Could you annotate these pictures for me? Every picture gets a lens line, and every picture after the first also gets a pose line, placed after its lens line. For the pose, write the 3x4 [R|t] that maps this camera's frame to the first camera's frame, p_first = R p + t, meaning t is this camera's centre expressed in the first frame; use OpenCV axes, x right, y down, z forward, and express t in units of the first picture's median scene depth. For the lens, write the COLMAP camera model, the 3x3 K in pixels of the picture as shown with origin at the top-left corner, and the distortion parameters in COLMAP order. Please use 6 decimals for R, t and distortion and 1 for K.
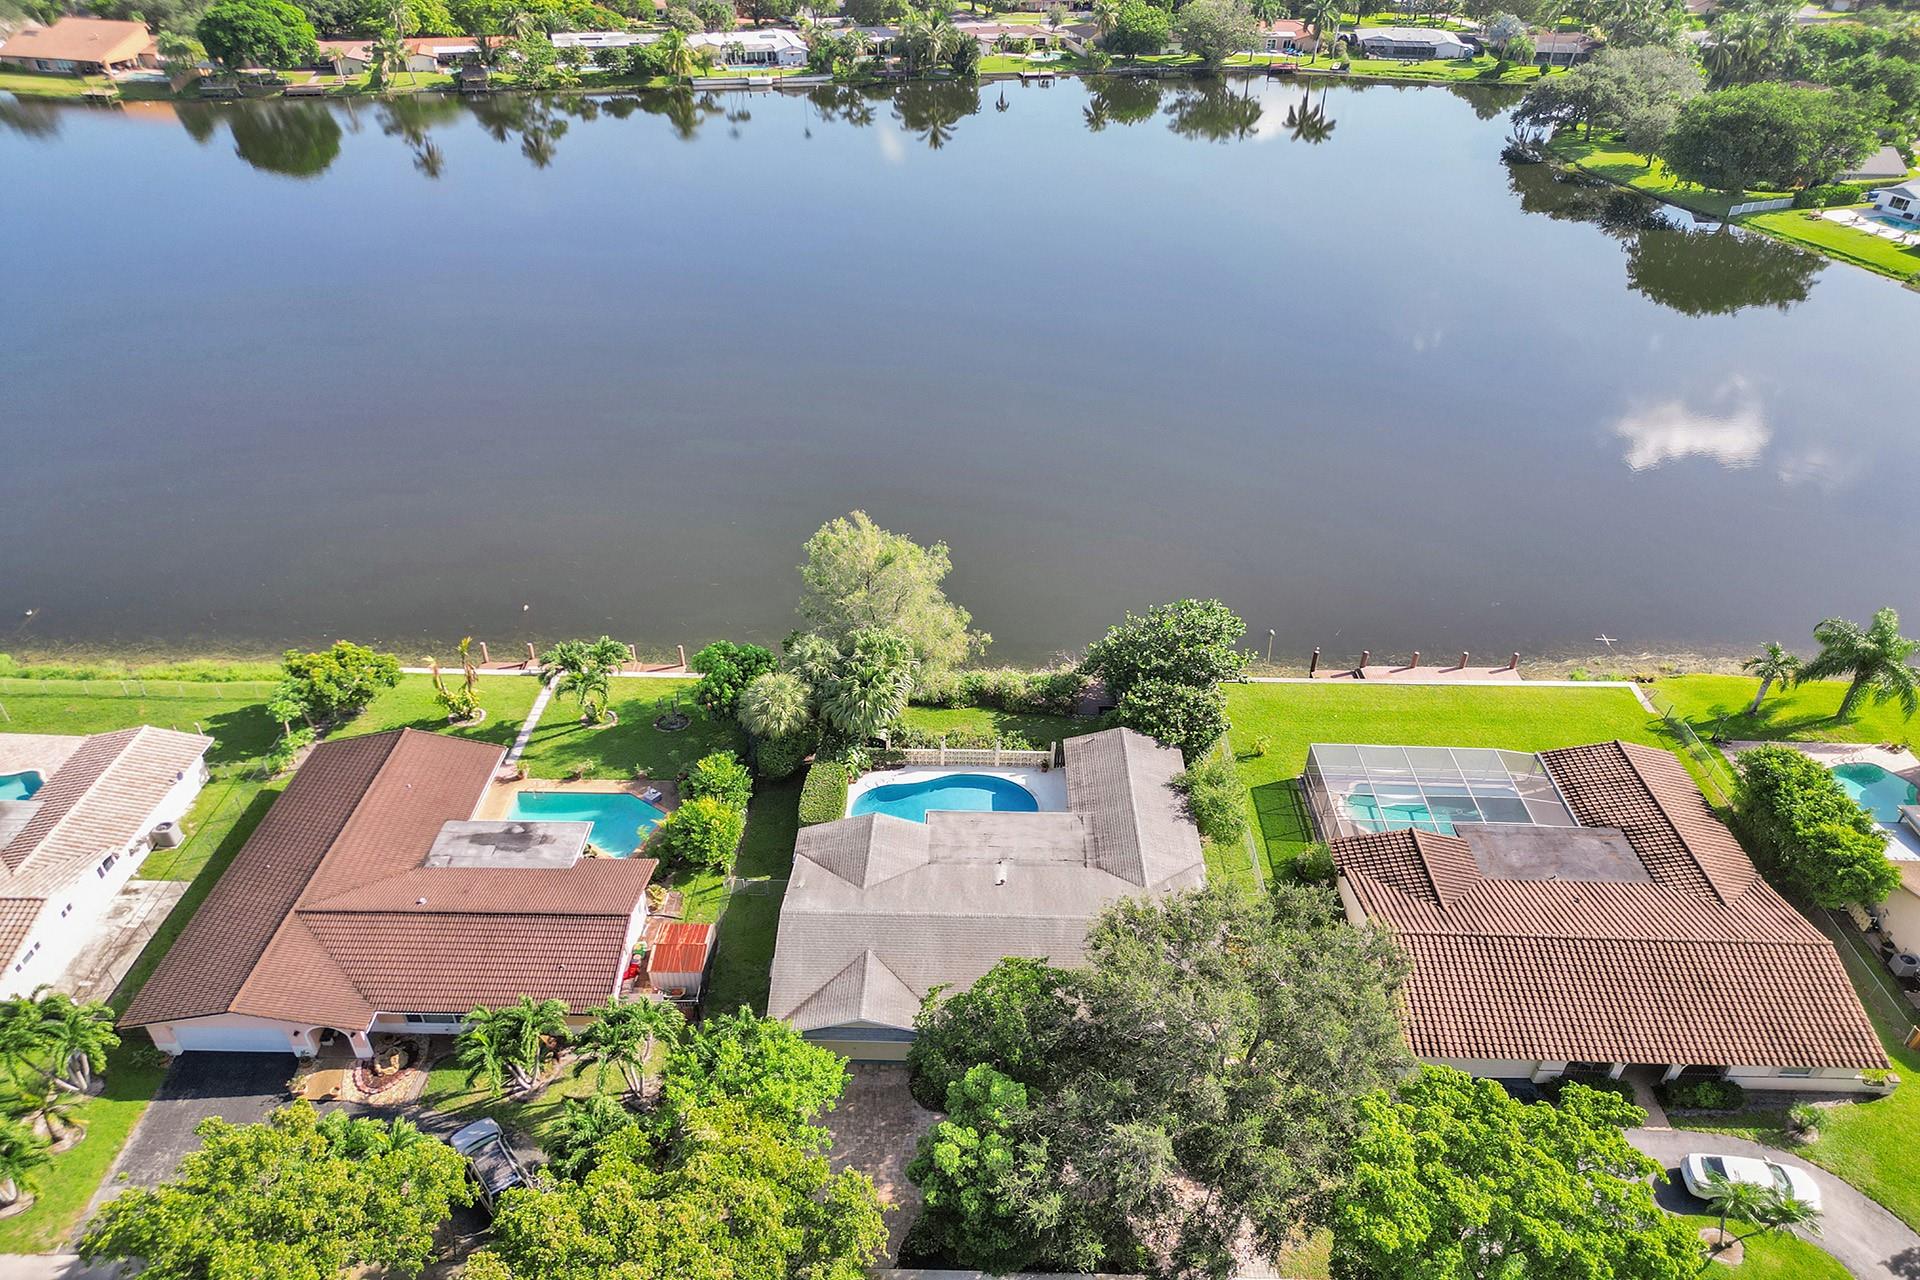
lens RADIAL K [[1188.0, 0, 955.3], [0, 1188.0, 632.7], [0, 0, 1]] dist [0.068495, -0.053328]
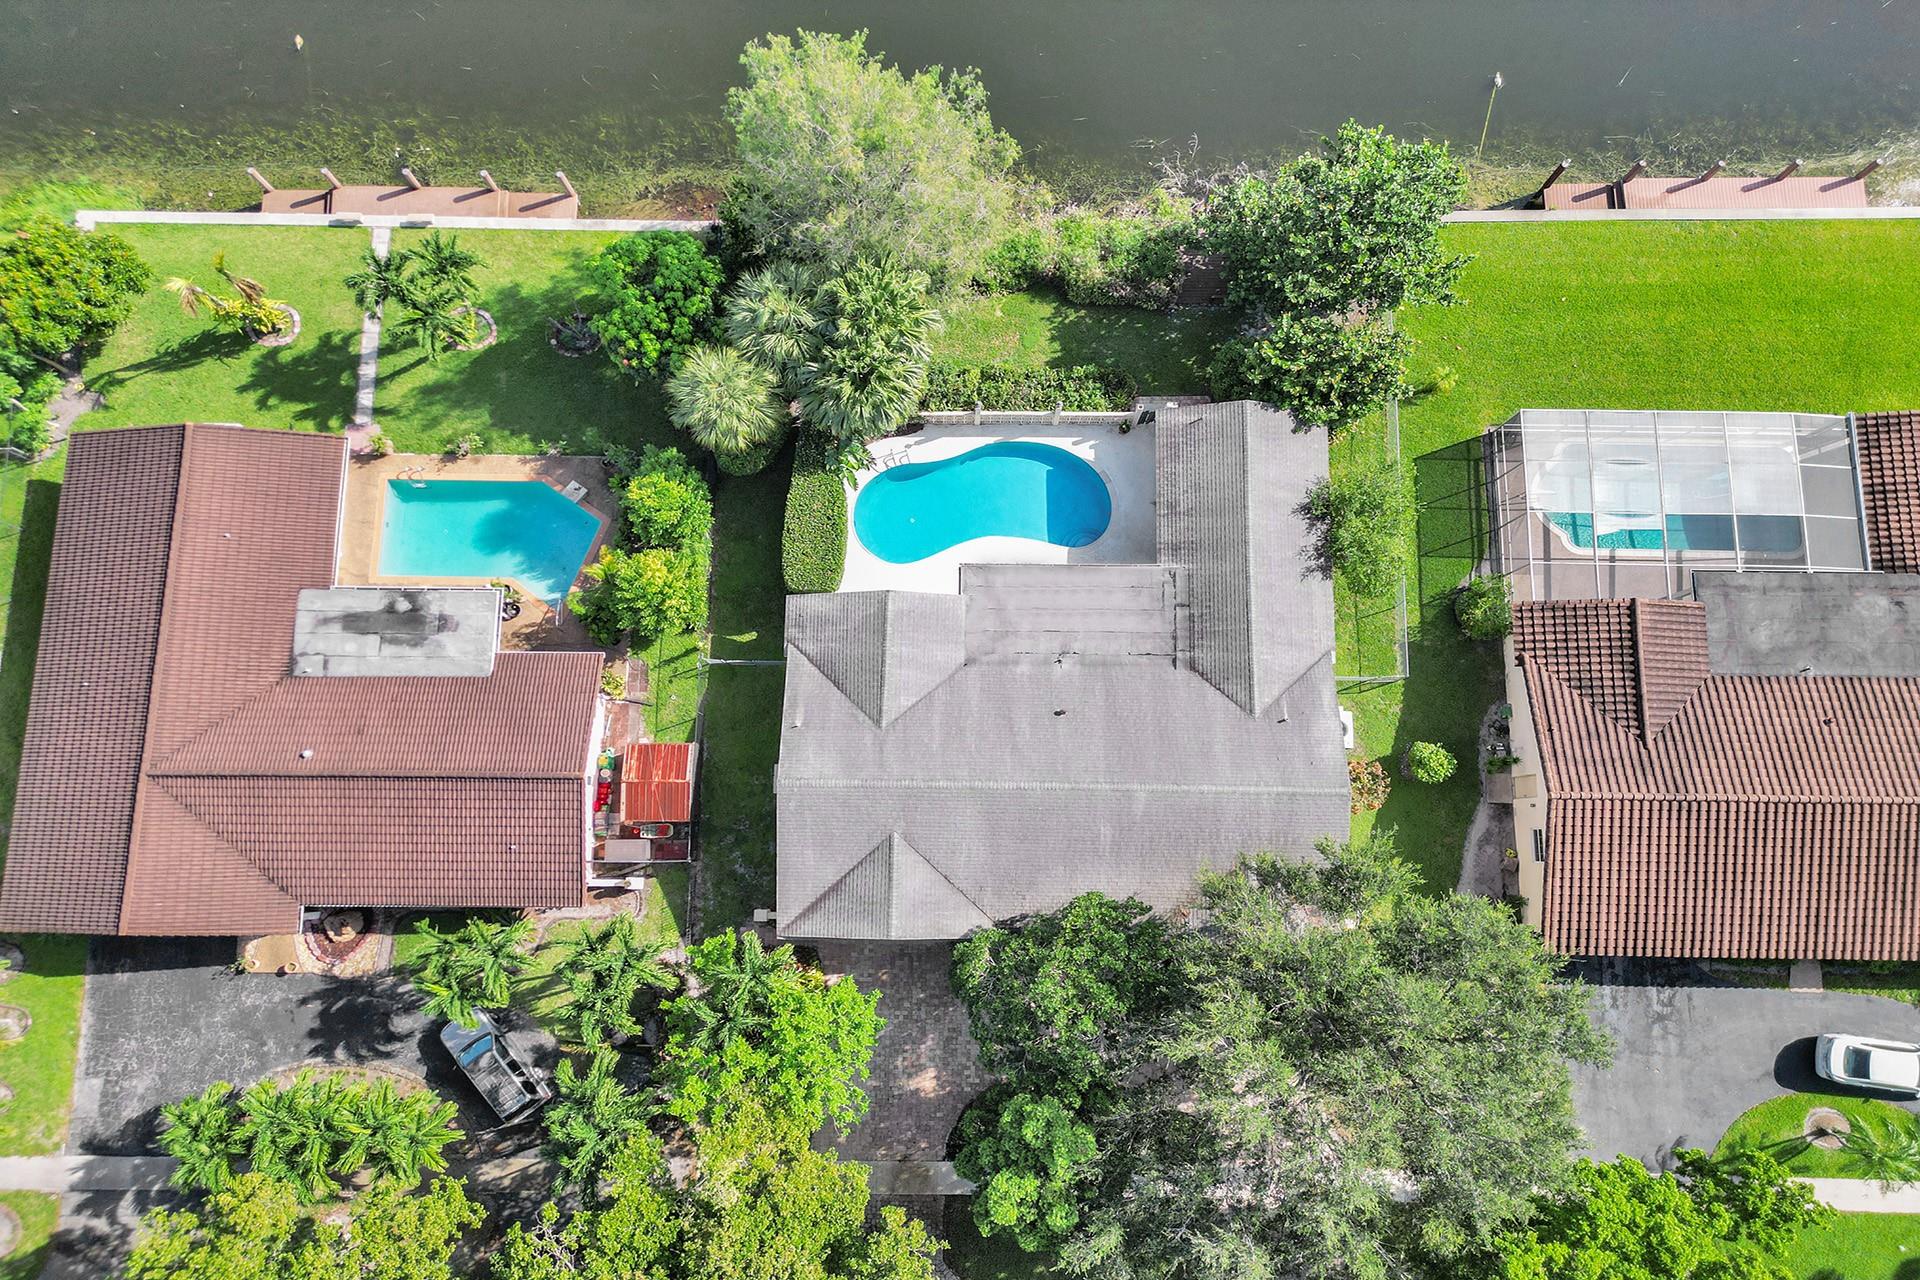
lens RADIAL K [[1188.0, 0, 955.3], [0, 1188.0, 632.7], [0, 0, 1]] dist [0.068495, -0.053328]
pose [[0.999887, -0.009754, -0.011453, -0.016963], [0.014996, 0.706596, 0.707458, -0.300609], [0.001192, -0.707550, 0.706663, 0.418368]]
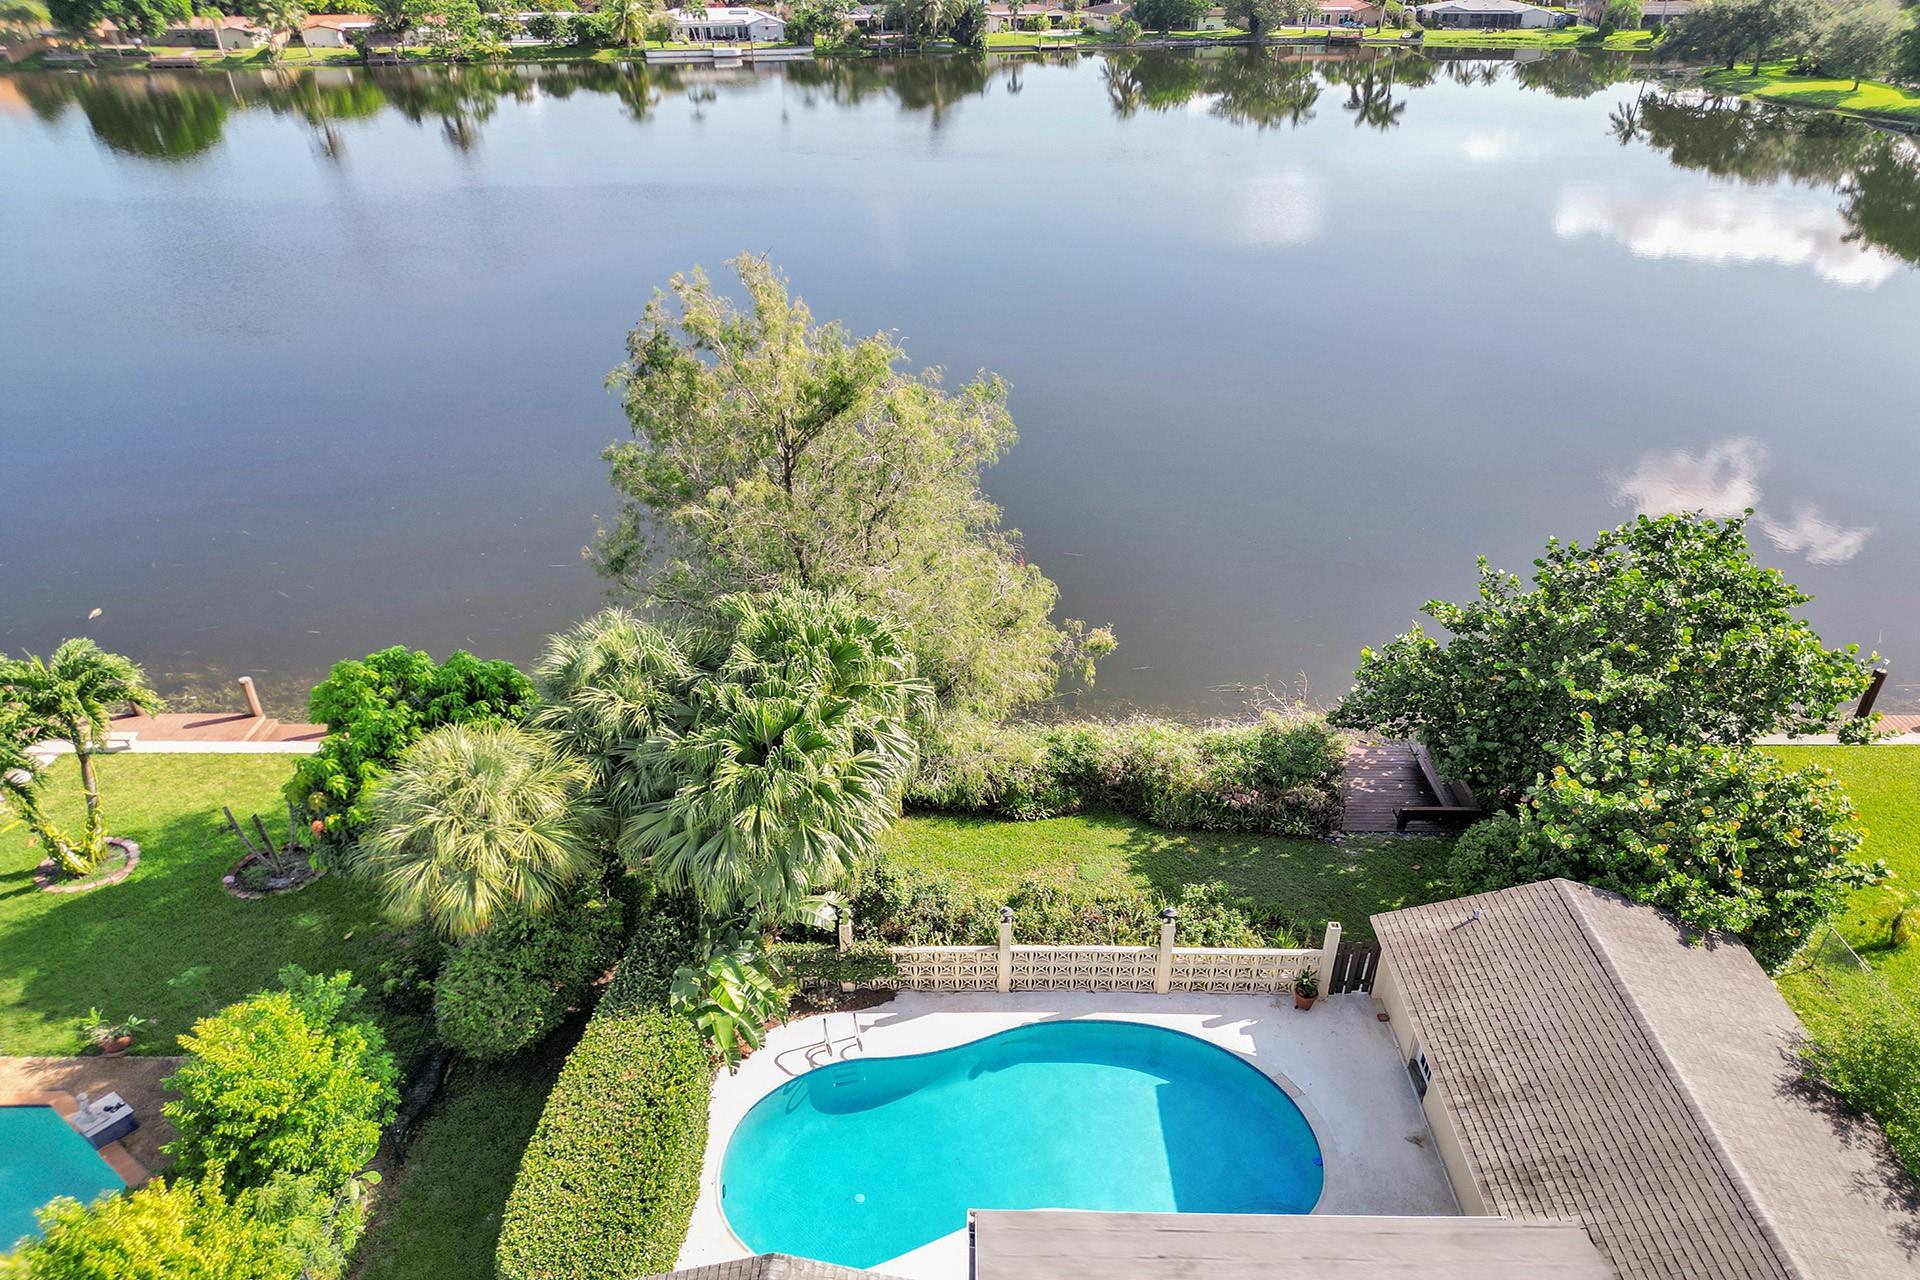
lens RADIAL K [[1188.0, 0, 955.3], [0, 1188.0, 632.7], [0, 0, 1]] dist [0.068495, -0.053328]
pose [[0.999885, -0.014917, -0.002804, -0.022471], [0.014664, 0.997075, -0.075006, 0.033527], [0.003914, 0.074956, 0.997179, 0.647081]]
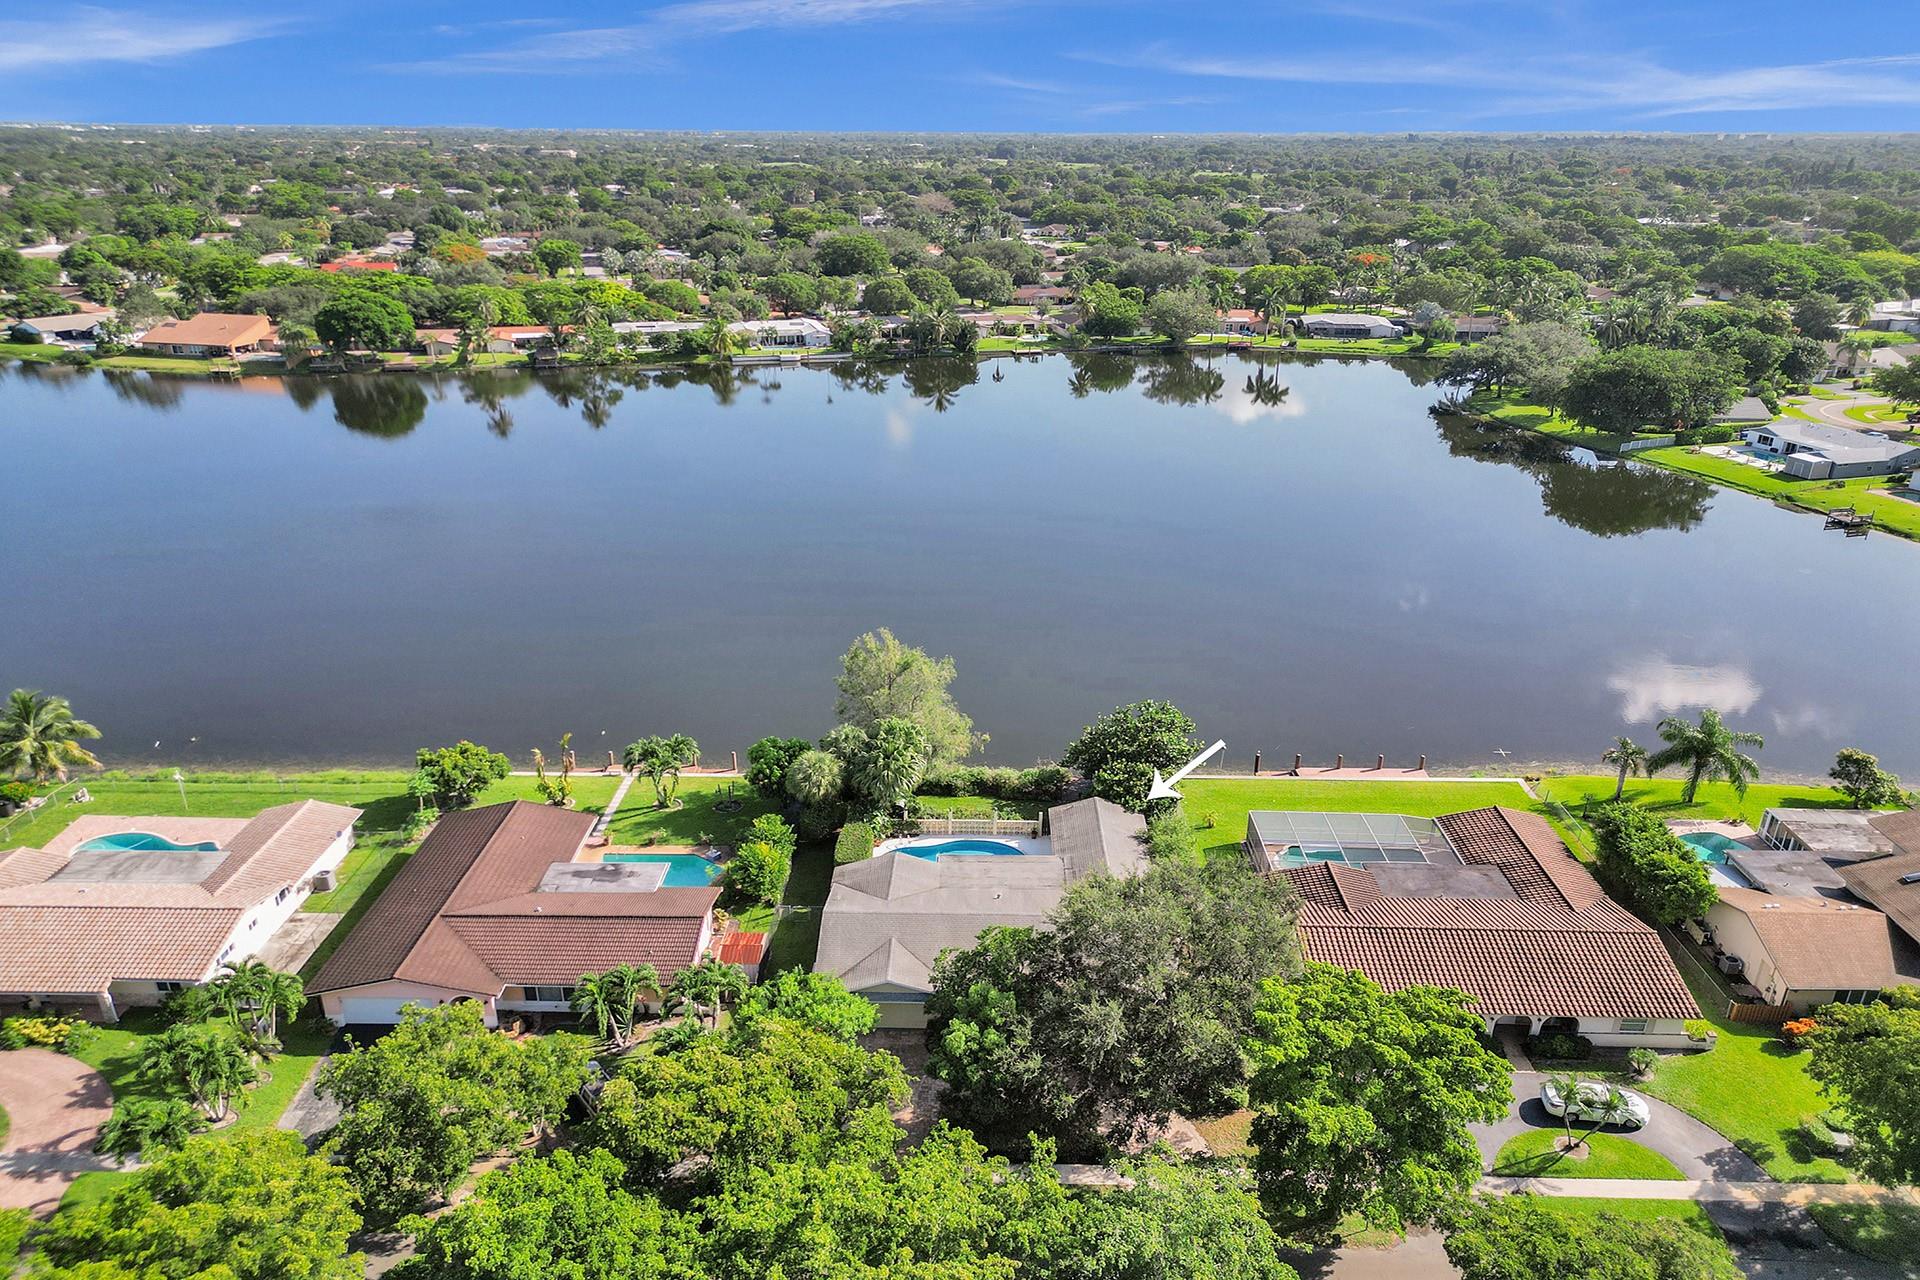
lens RADIAL K [[1188.0, 0, 955.3], [0, 1188.0, 632.7], [0, 0, 1]] dist [0.068495, -0.053328]
pose [[0.999977, -0.006010, -0.003084, -0.000377], [0.005203, 0.976435, -0.215750, 0.174239], [0.004308, 0.215729, 0.976444, -0.237135]]
